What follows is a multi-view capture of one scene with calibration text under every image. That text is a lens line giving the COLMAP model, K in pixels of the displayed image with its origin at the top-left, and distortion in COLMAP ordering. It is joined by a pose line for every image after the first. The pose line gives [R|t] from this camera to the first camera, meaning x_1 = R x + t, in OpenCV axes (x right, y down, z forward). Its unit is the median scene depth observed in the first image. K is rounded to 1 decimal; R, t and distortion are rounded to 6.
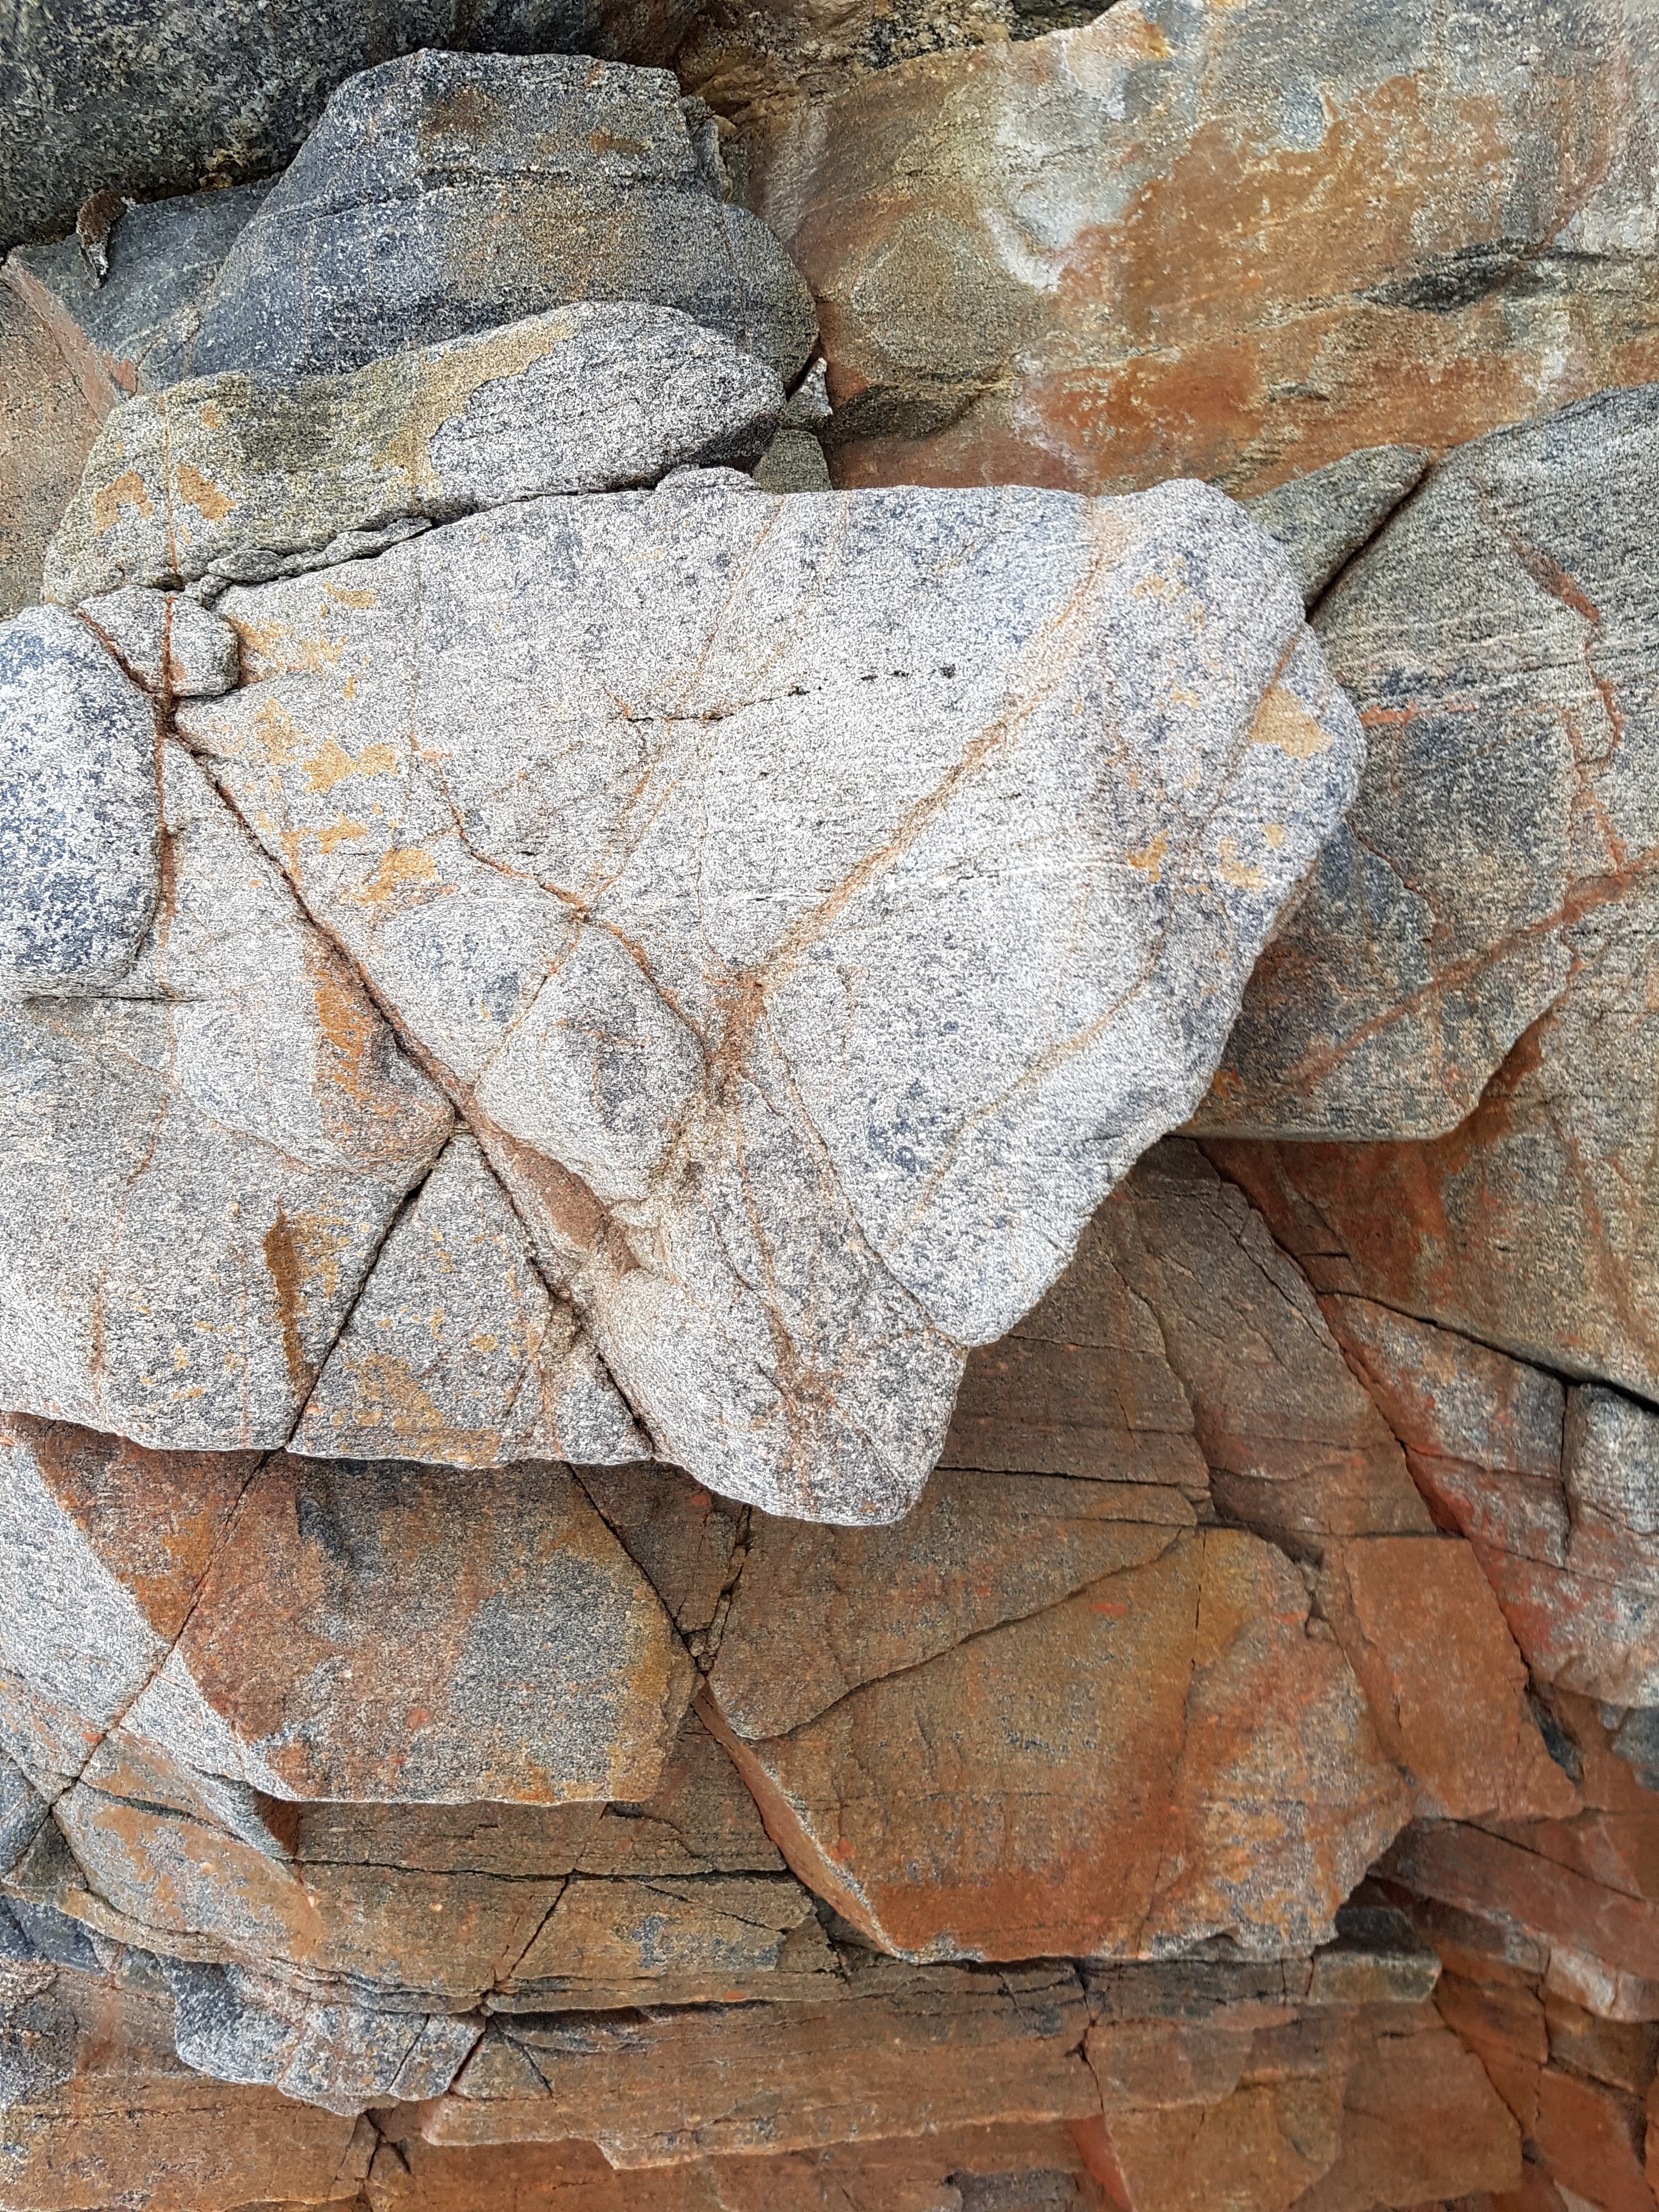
lens RADIAL K [[1644.8, 0, 828.1], [0, 1644.8, 1094.5], [0, 0, 1]] dist [0.024478, -0.039660]
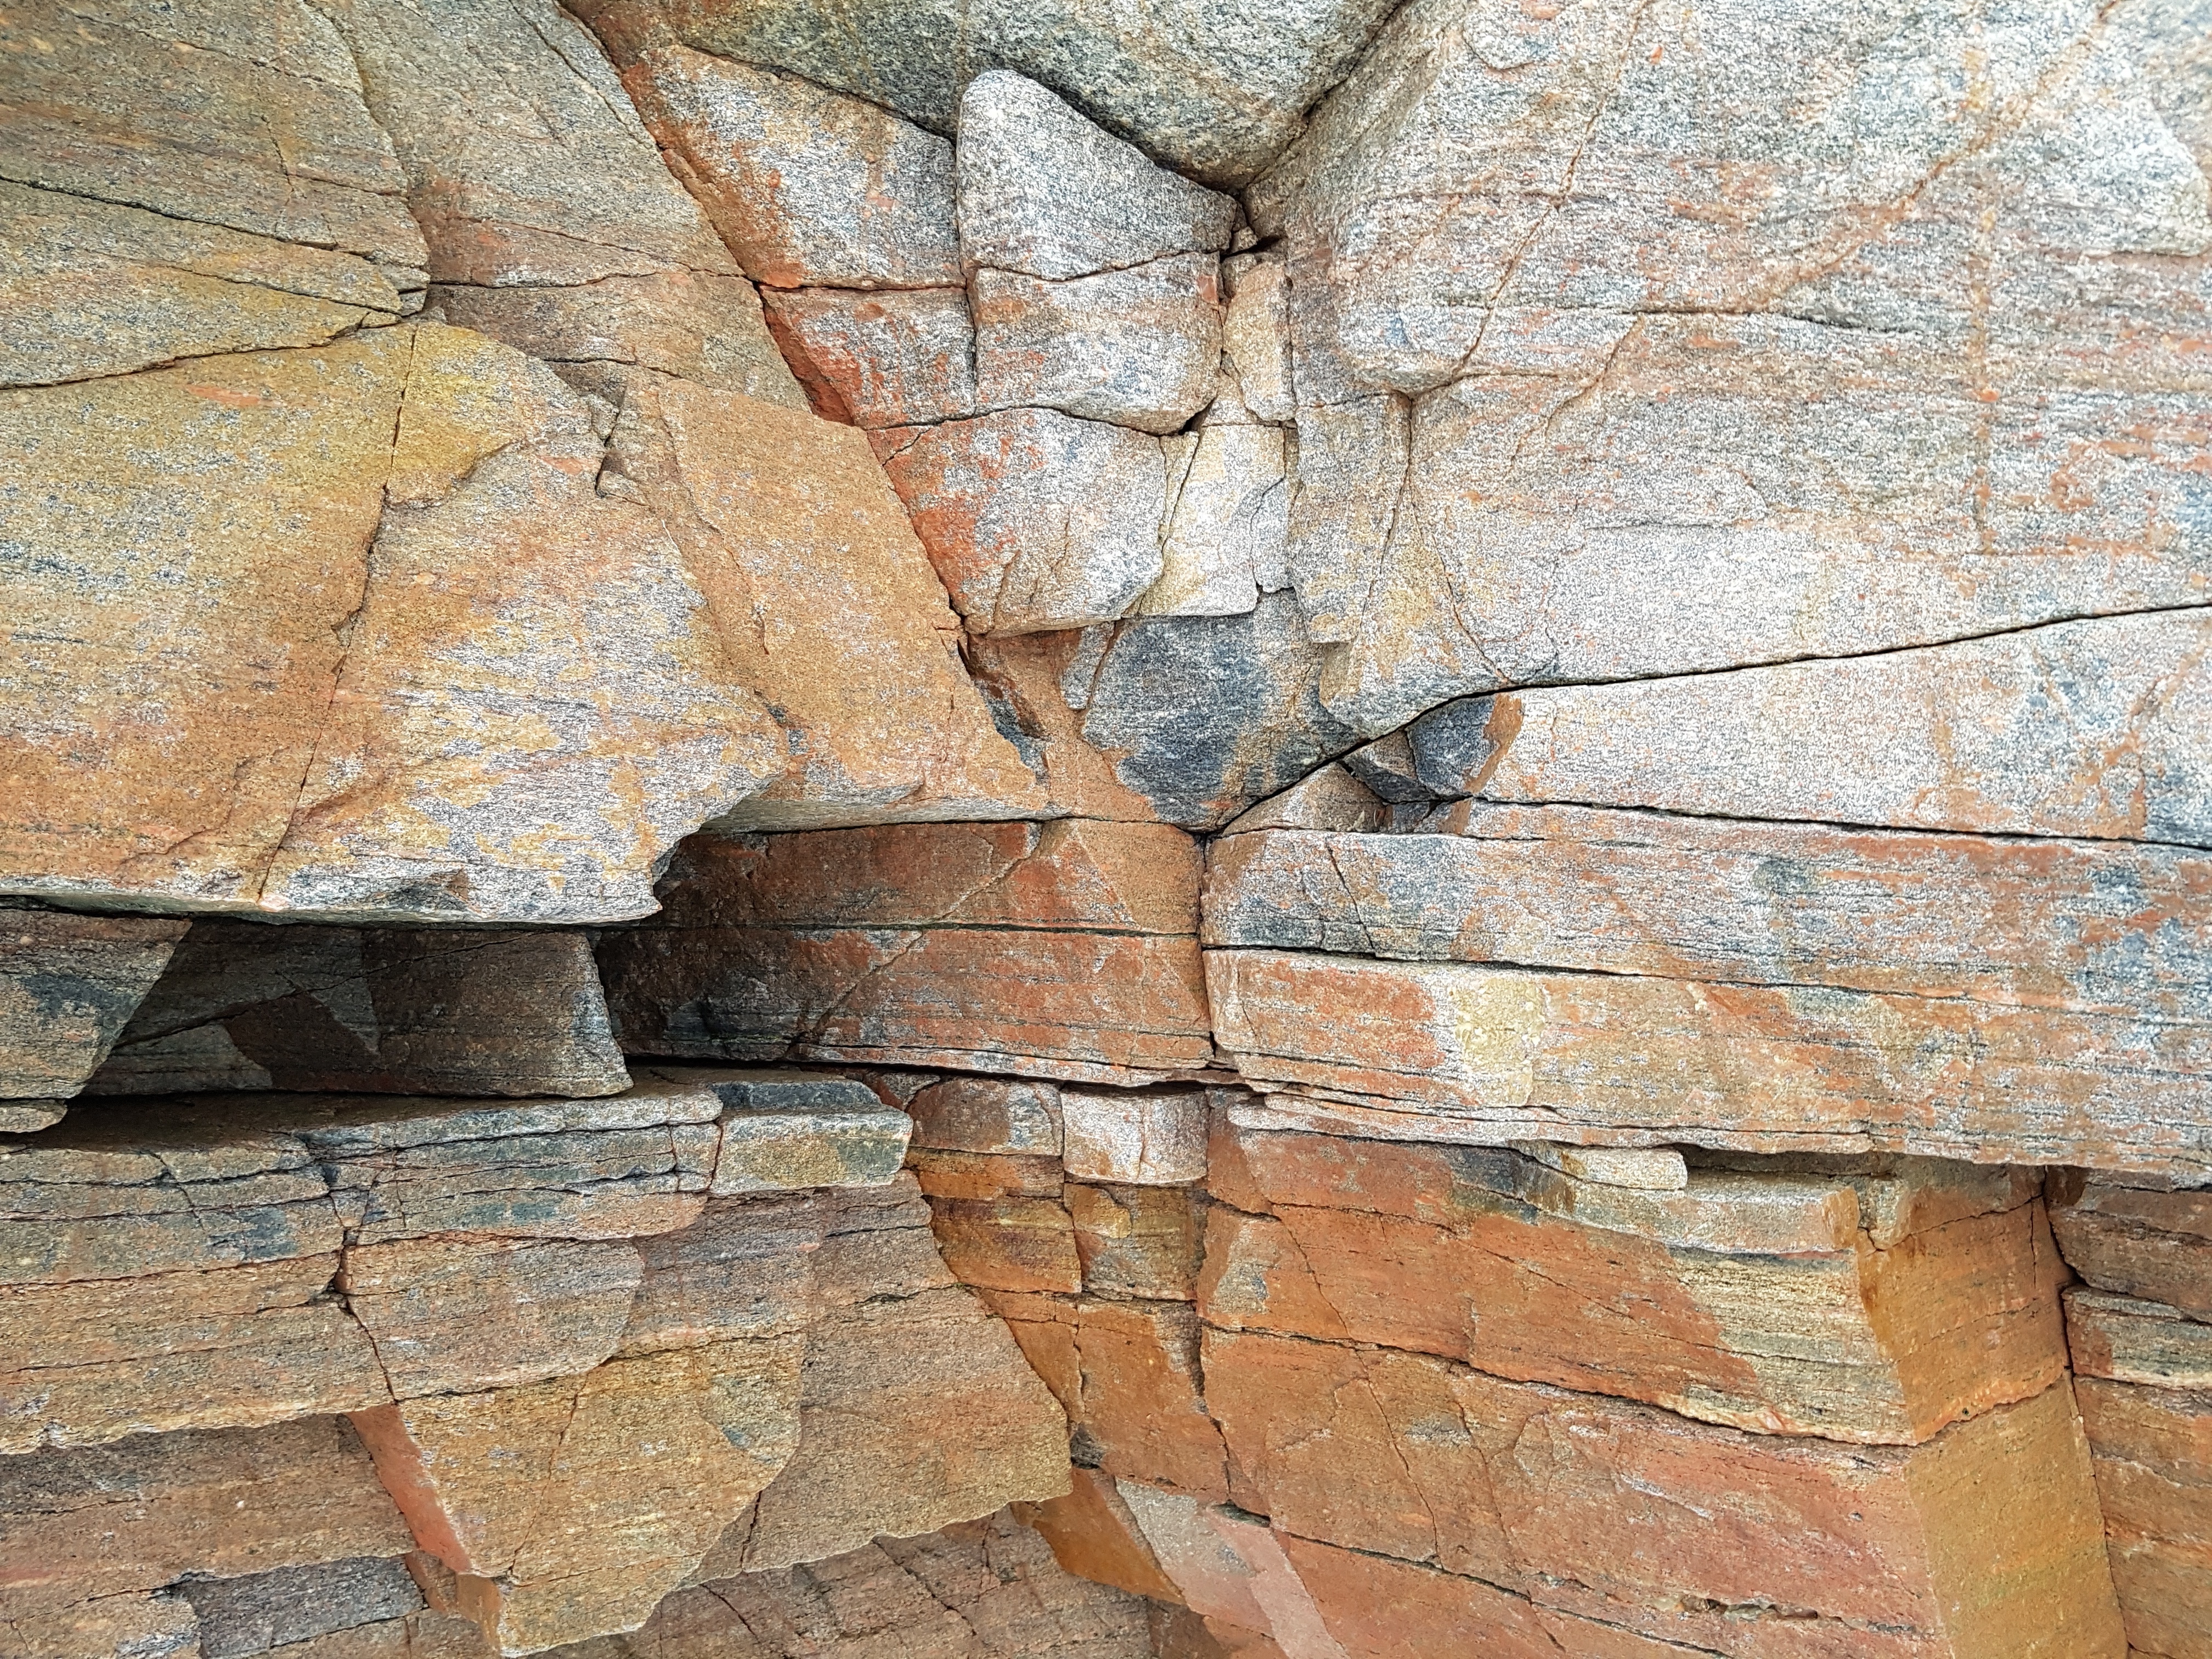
lens RADIAL K [[1644.8, 0, 1124.7], [0, 1644.8, 833.1], [0, 0, 1]] dist [0.024478, -0.039660]
pose [[0.937154, -0.056325, 0.344340, 0.248103], [0.075370, 0.996264, -0.042163, 0.494526], [-0.340679, 0.065466, 0.937898, 0.322594]]
